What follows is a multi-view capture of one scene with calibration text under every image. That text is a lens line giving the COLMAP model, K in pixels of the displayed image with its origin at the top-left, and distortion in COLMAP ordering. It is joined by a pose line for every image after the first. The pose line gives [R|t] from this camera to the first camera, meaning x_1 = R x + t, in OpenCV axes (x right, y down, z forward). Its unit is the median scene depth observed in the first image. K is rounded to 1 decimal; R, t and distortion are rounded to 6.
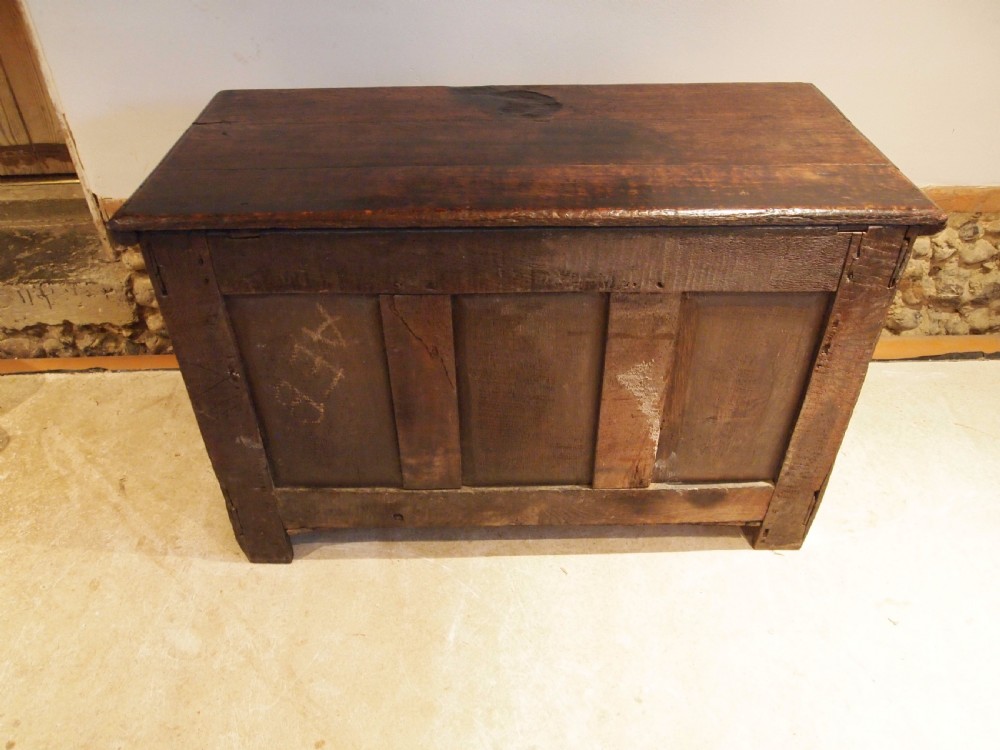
lens RADIAL K [[794.6, 0, 499.6], [0, 794.6, 378.4], [0, 0, 1]] dist [-0.044109, -0.002017]
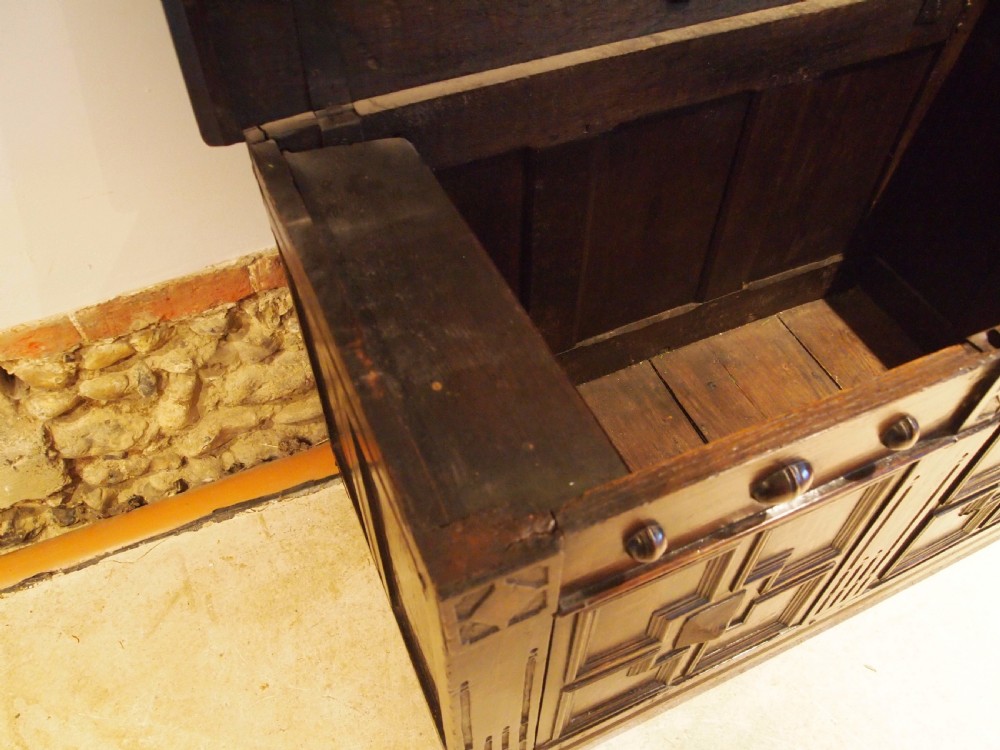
lens RADIAL K [[794.6, 0, 500.8], [0, 794.6, 380.2], [0, 0, 1]] dist [-0.044109, -0.002017]
pose [[0.924349, -0.285548, 0.253066, -0.416655], [0.229744, 0.946083, 0.228354, -0.322453], [-0.304627, -0.152939, 0.940113, 0.477319]]
